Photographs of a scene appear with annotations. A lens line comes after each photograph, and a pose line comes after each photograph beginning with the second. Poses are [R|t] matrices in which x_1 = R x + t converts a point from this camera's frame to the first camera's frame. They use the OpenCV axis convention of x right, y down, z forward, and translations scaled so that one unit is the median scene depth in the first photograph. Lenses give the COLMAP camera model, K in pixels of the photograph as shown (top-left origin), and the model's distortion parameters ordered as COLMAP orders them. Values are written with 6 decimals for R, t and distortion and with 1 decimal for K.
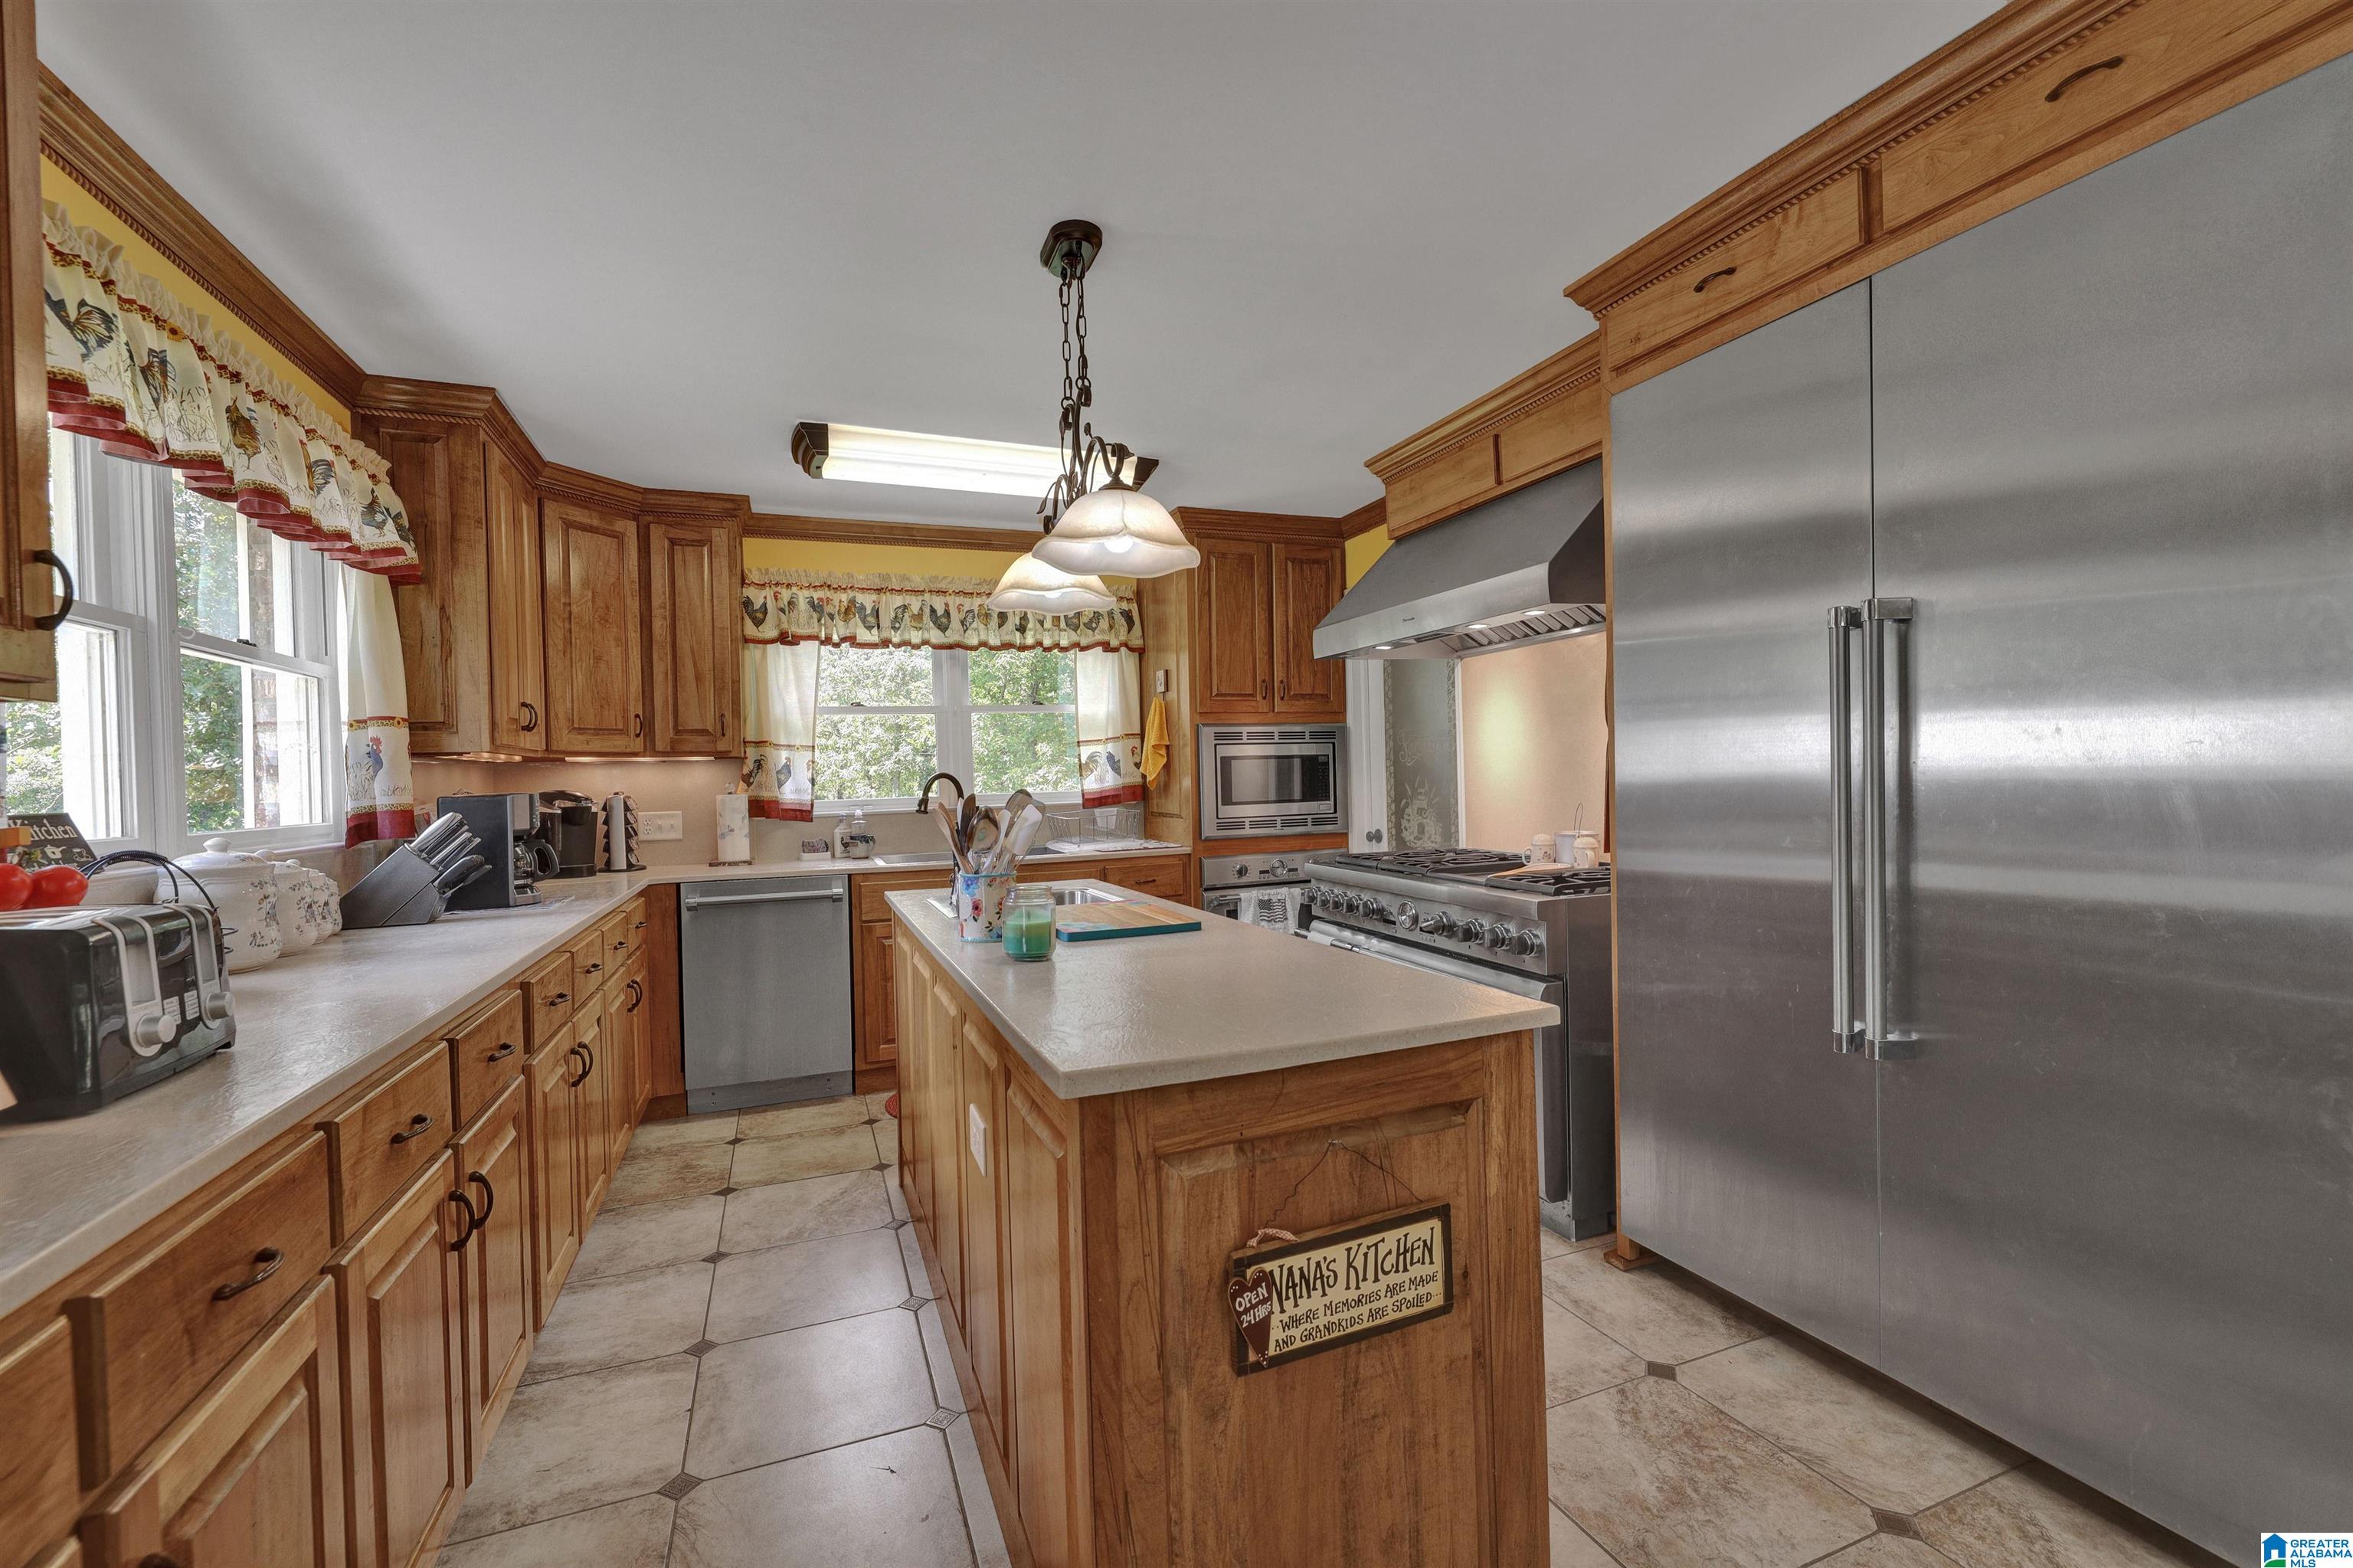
lens RADIAL K [[986.8, 0, 1178.8], [0, 986.8, 783.1], [0, 0, 1]] dist [-0.000256, -0.000803]
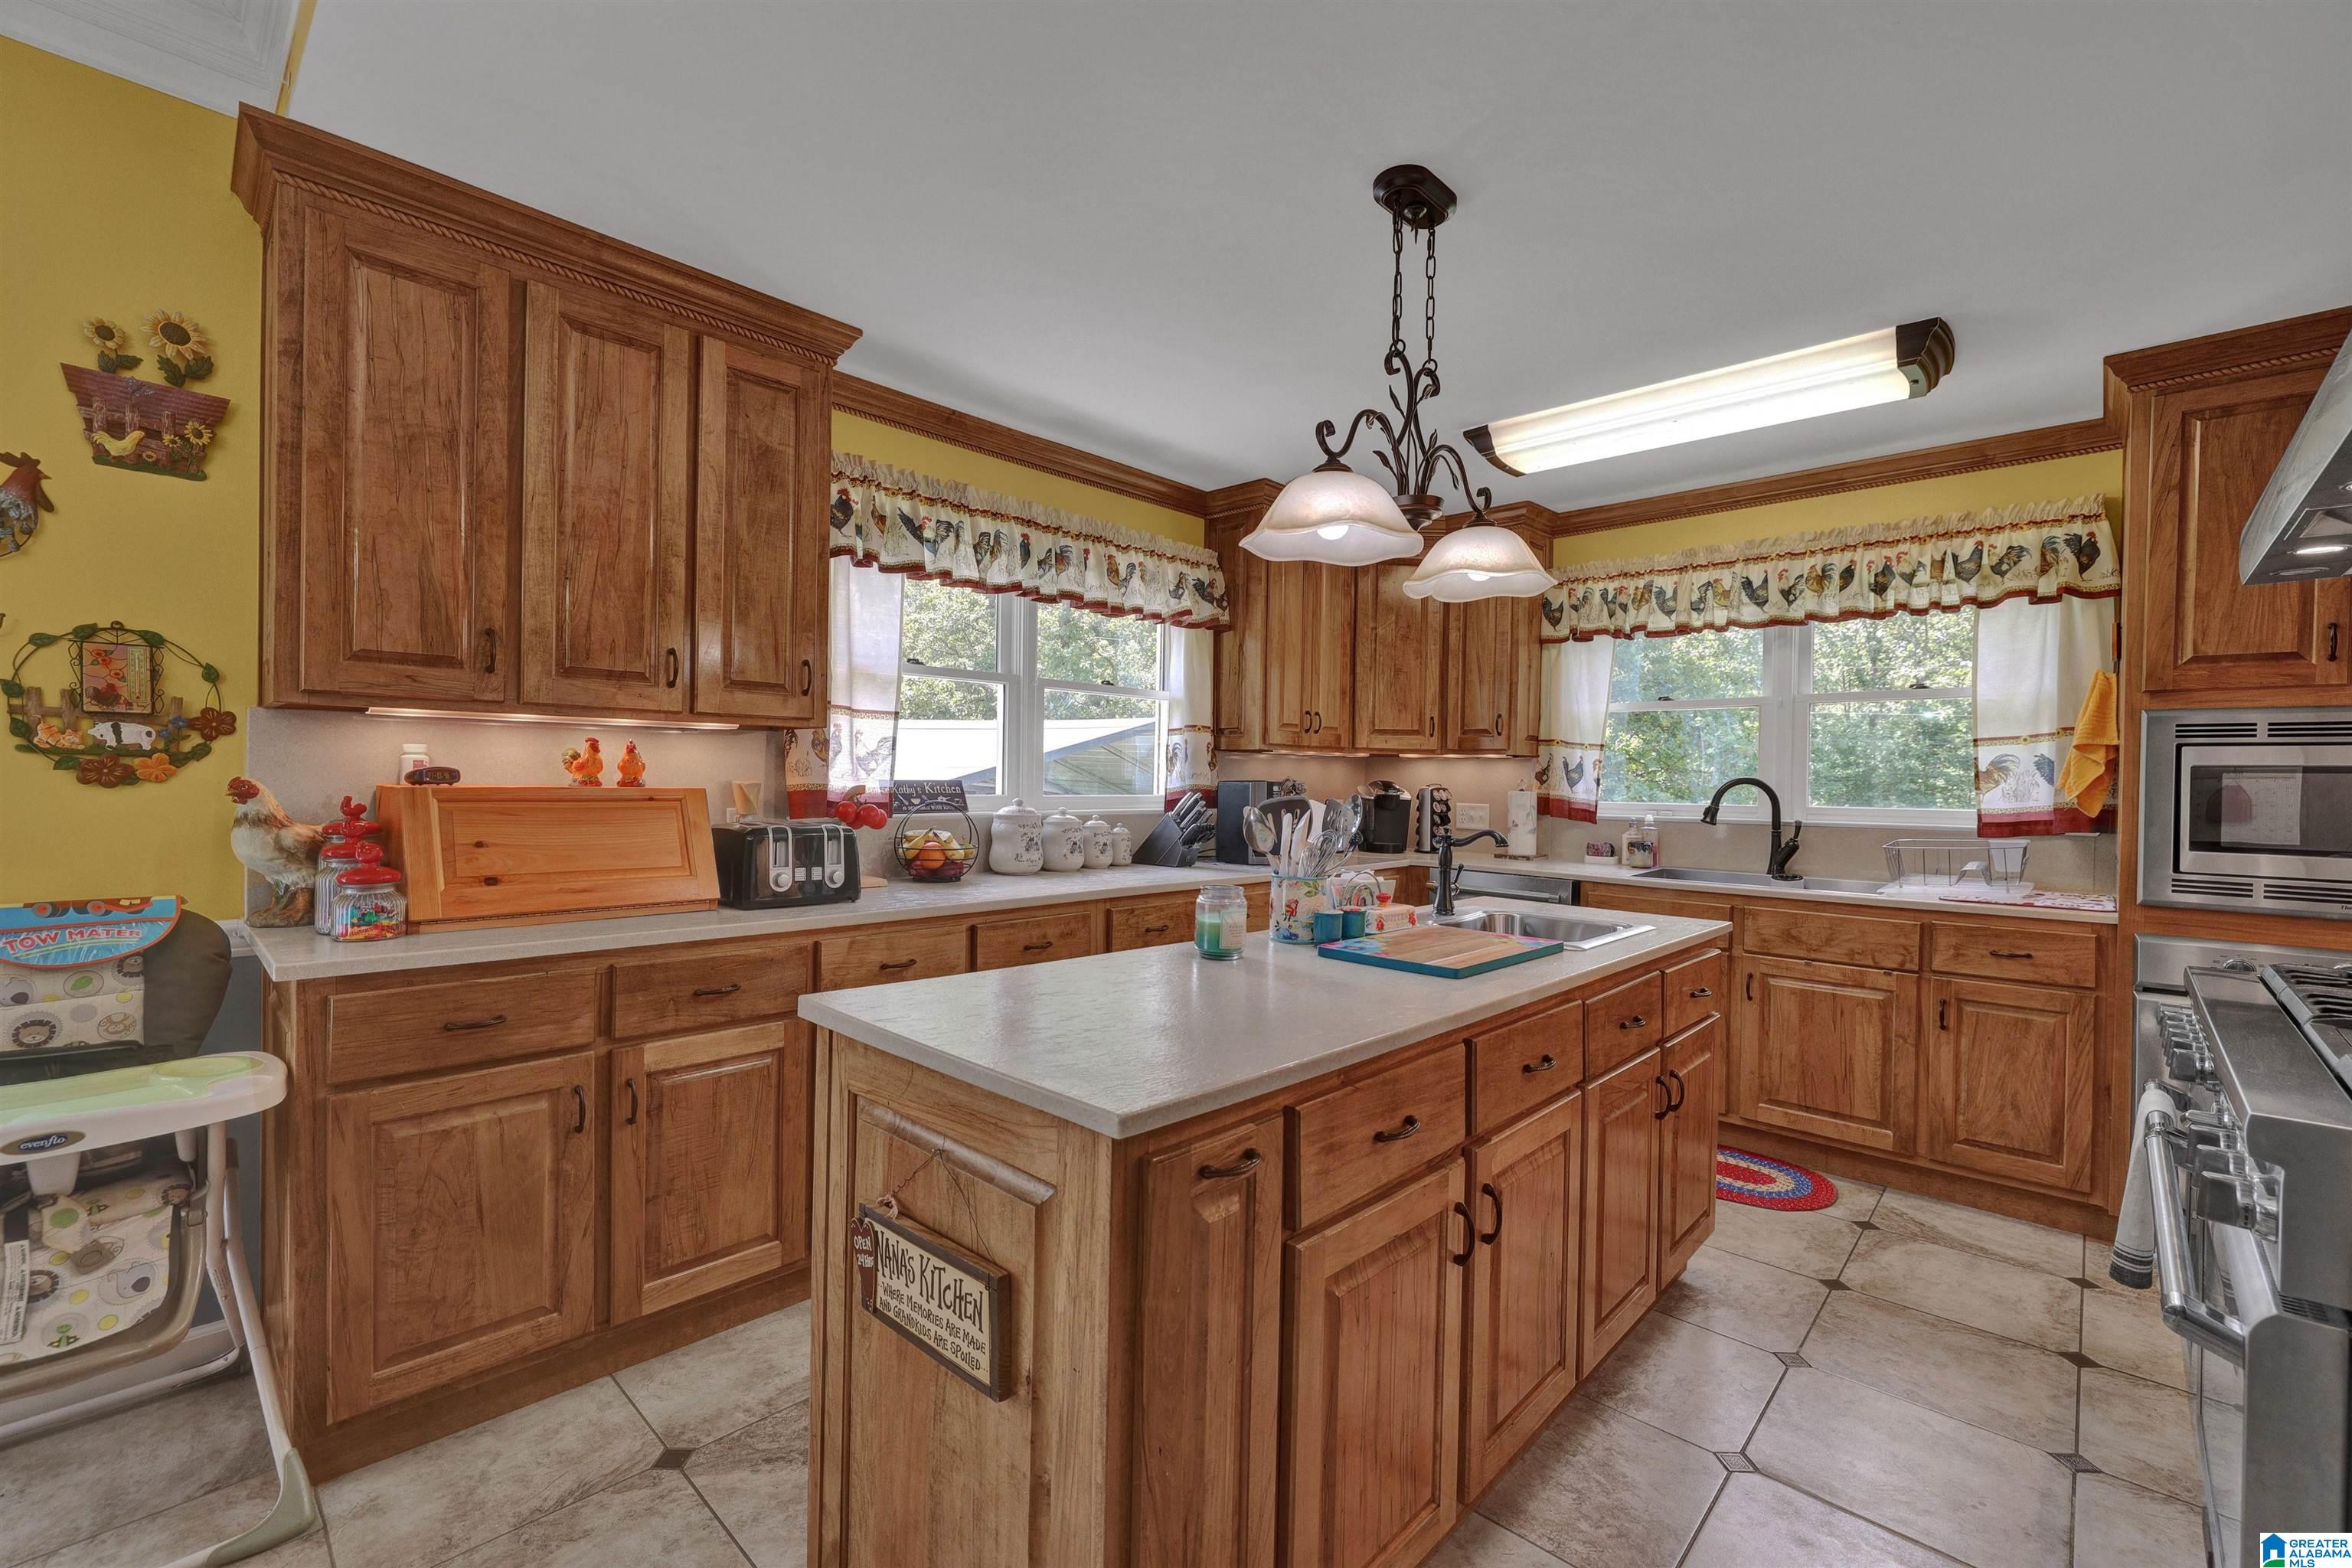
lens RADIAL K [[986.4, 0, 1172.6], [0, 986.4, 783.5], [0, 0, 1]] dist [-0.000256, -0.000803]
pose [[0.415522, 0.039938, -0.908706, 0.329318], [-0.033600, 0.999028, 0.028543, -0.013446], [0.908962, 0.018672, 0.416460, 0.225307]]
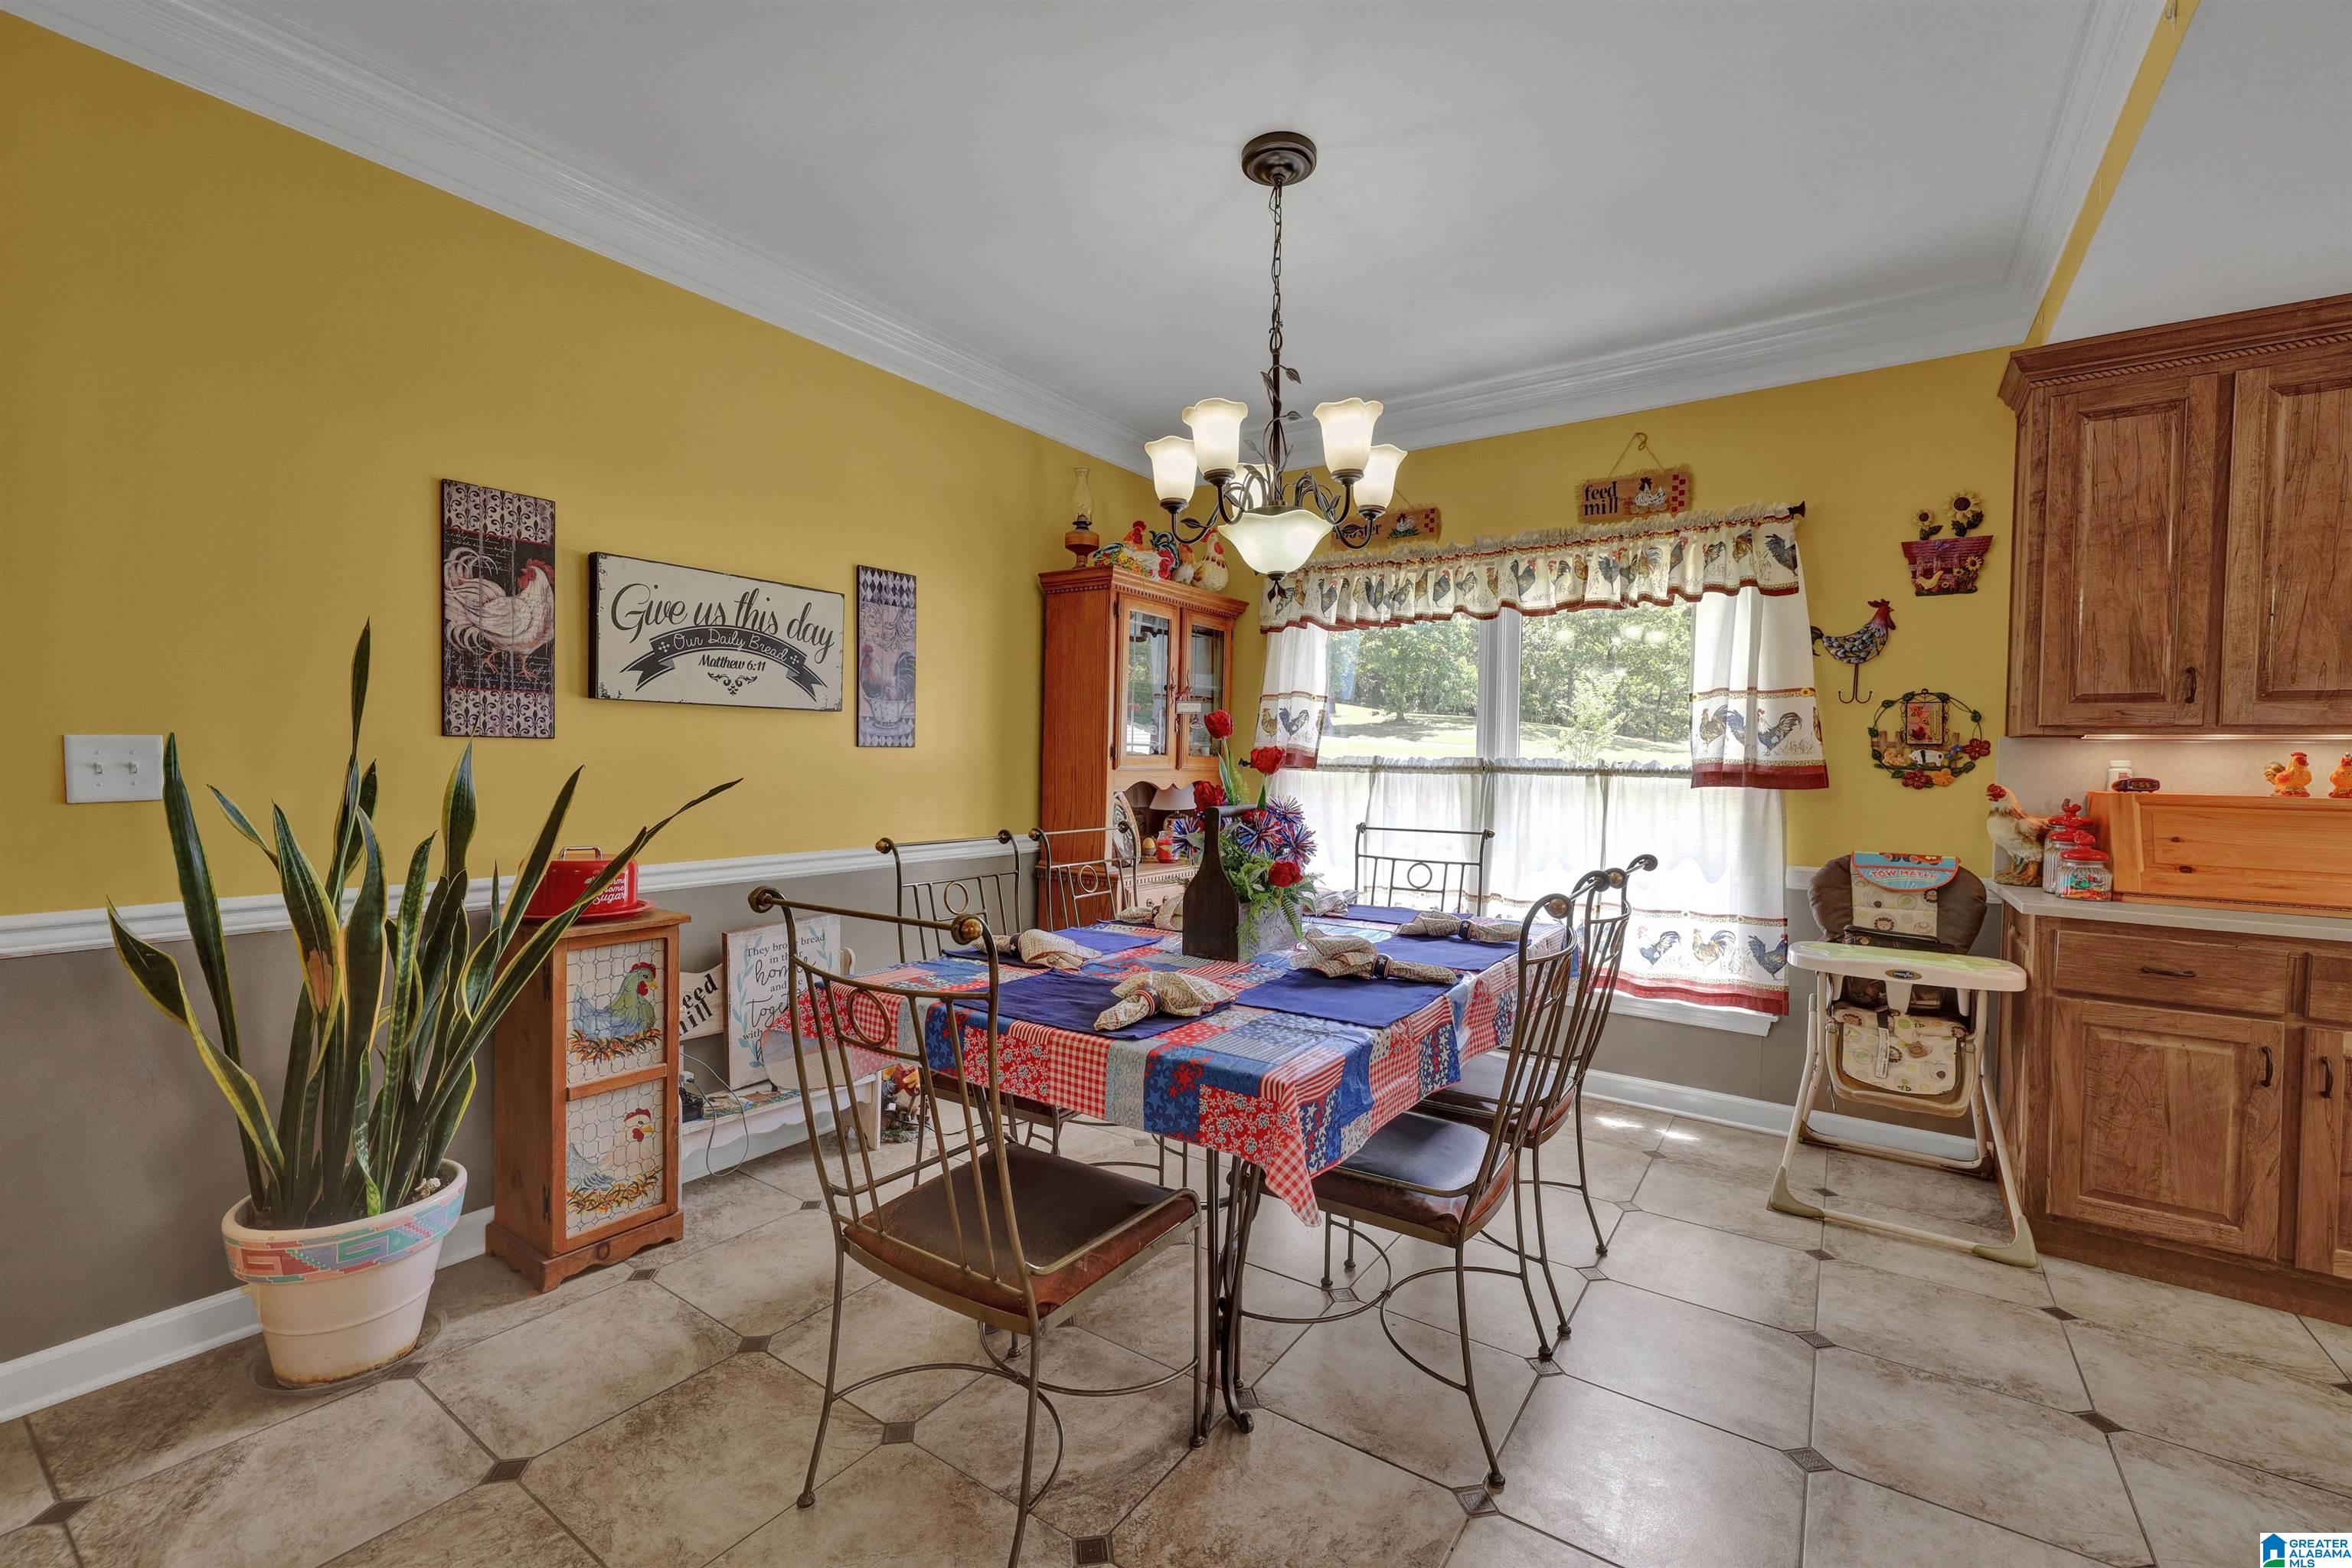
lens RADIAL K [[986.4, 0, 1172.9], [0, 986.4, 780.7], [0, 0, 1]] dist [-0.000256, -0.000803]
pose [[-0.831568, 0.024671, -0.554875, 0.563927], [0.000150, 0.999023, 0.044194, -0.020696], [0.555423, 0.036667, -0.830759, 0.270974]]
